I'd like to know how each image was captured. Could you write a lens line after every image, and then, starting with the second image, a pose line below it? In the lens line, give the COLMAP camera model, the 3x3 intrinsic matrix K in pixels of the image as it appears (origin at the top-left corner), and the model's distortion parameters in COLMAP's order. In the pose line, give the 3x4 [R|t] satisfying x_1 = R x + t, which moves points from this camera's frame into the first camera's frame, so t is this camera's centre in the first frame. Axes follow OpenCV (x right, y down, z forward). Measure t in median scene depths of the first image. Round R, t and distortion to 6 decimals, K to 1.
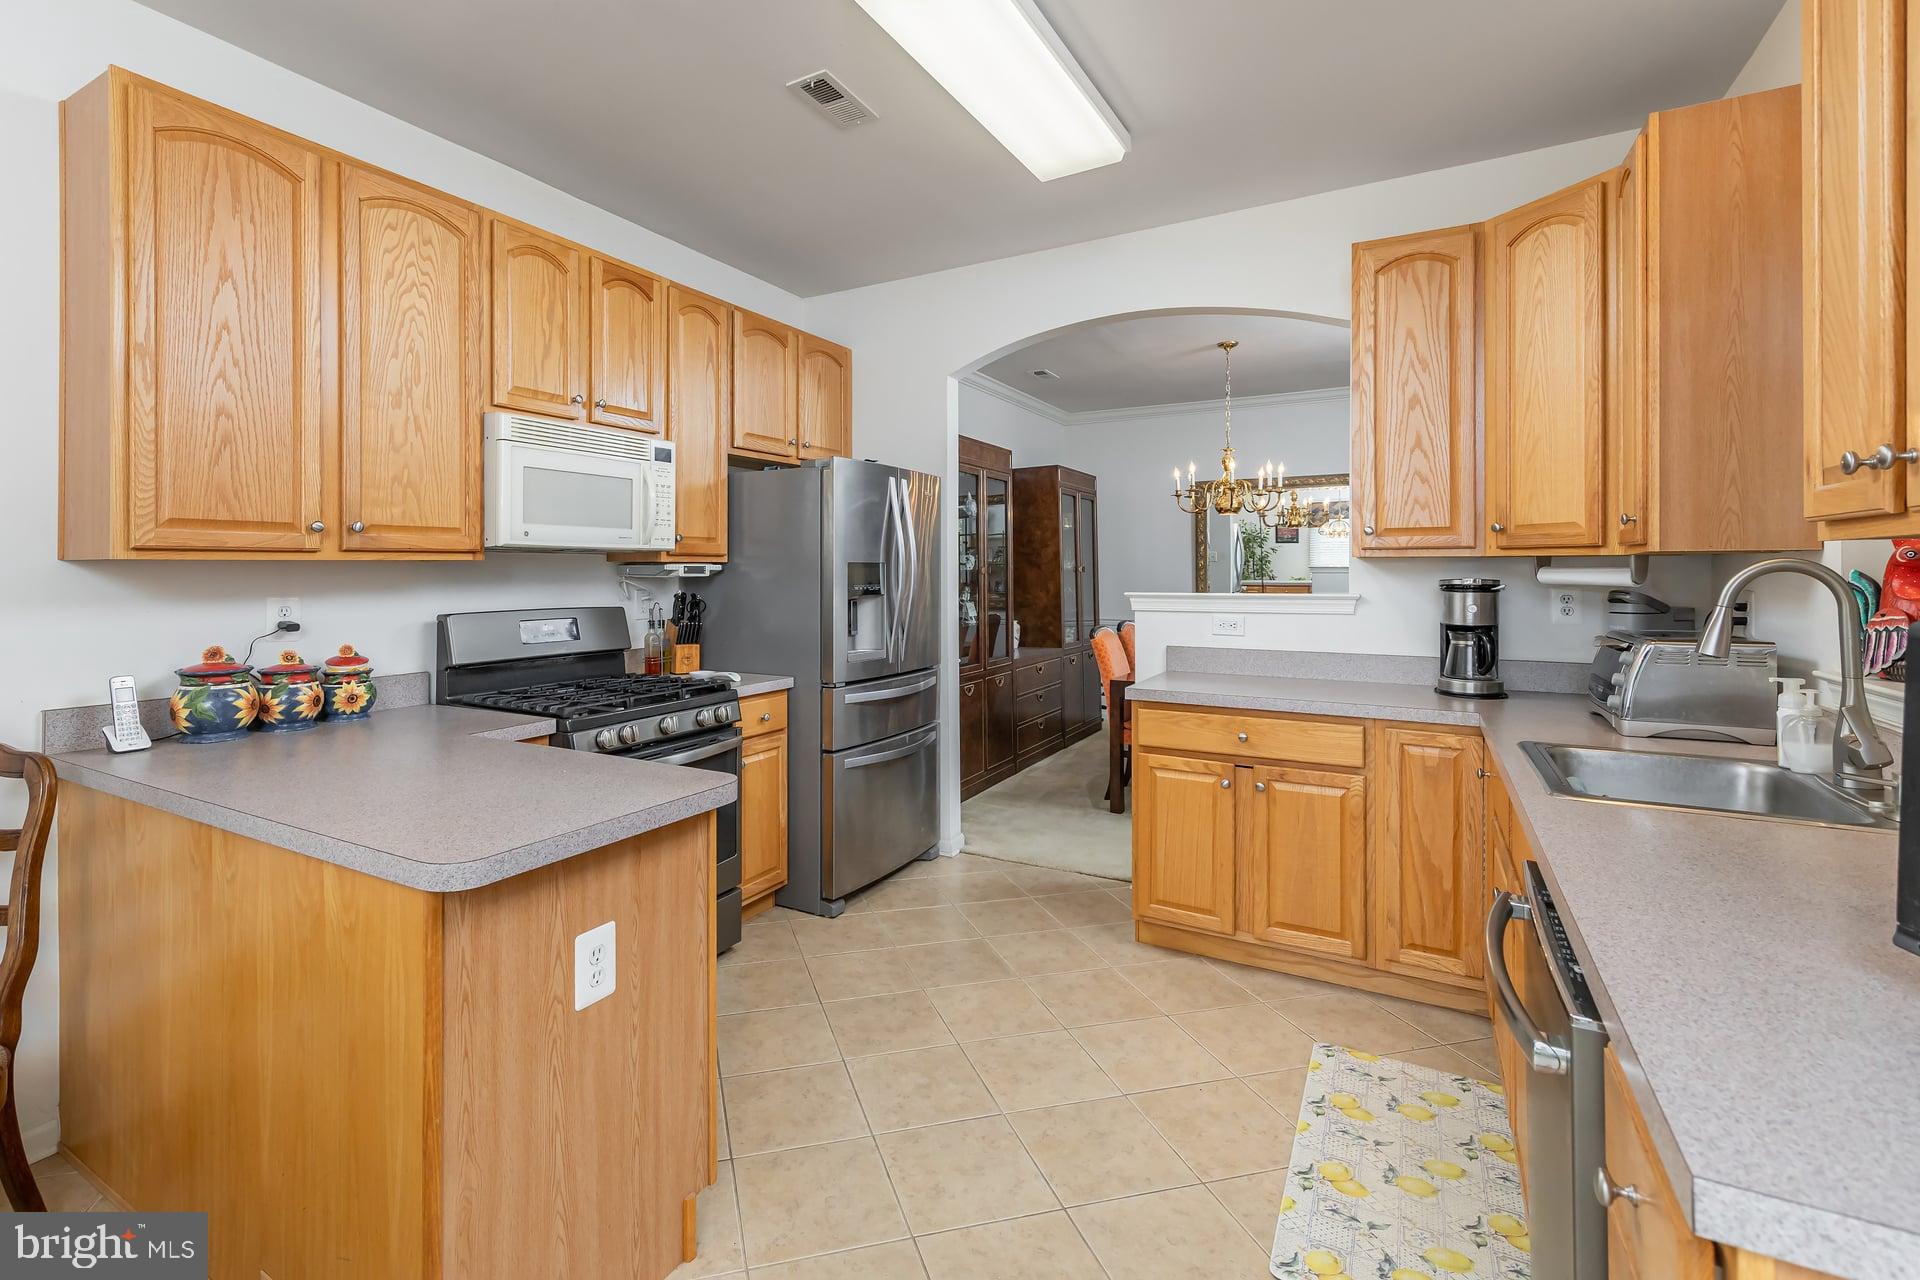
lens RADIAL K [[886.1, 0, 892.7], [0, 886.1, 556.2], [0, 0, 1]] dist [0.002219, 0.000428]
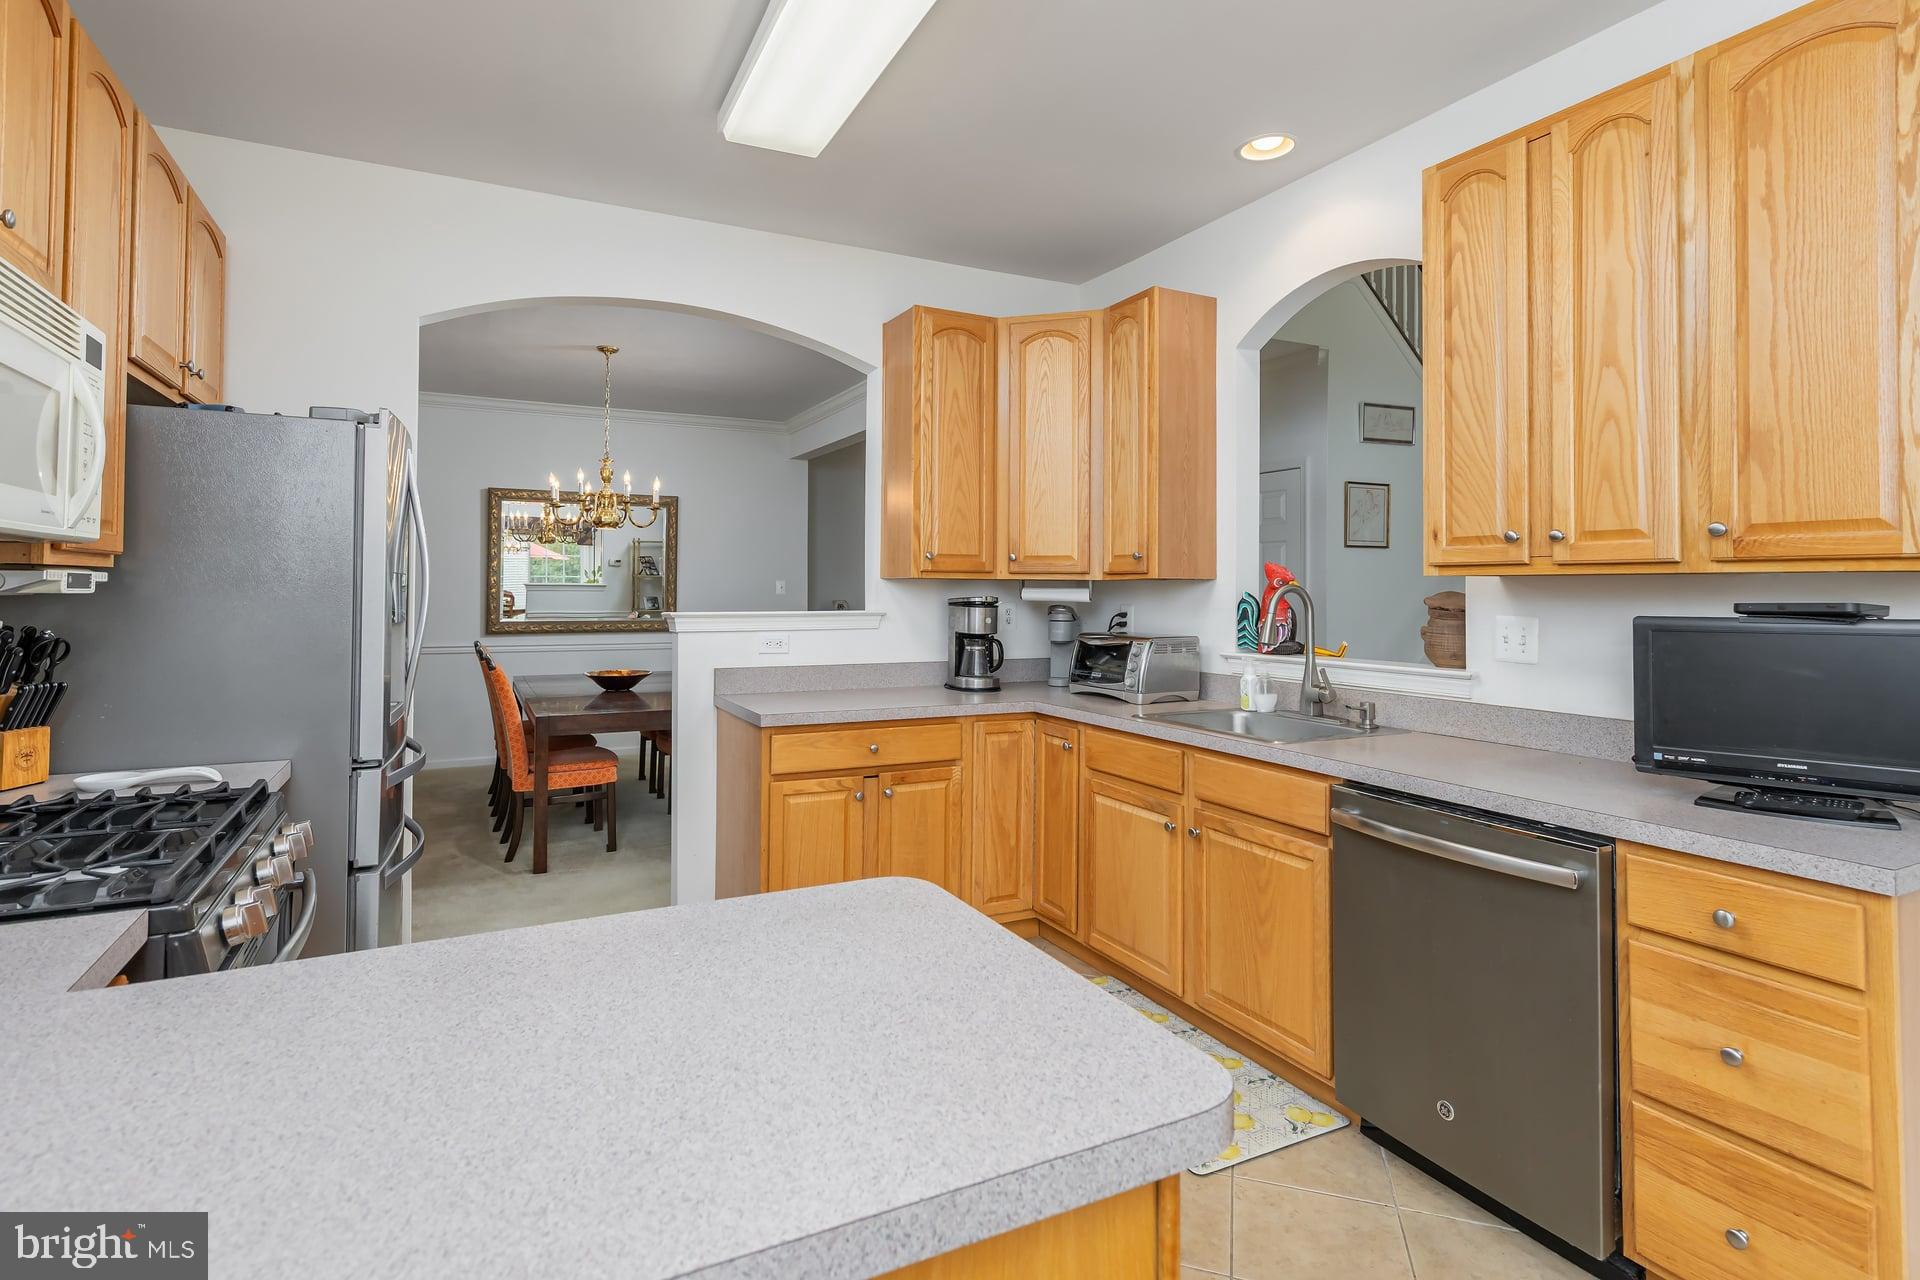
lens RADIAL K [[925.2, 0, 893.3], [0, 925.2, 564.7], [0, 0, 1]] dist [0.001164, -0.000727]
pose [[0.551724, 0.028331, 0.833546, -0.501836], [-0.019512, 0.999588, -0.021059, 0.009871], [-0.833799, -0.004646, 0.552049, 0.373557]]
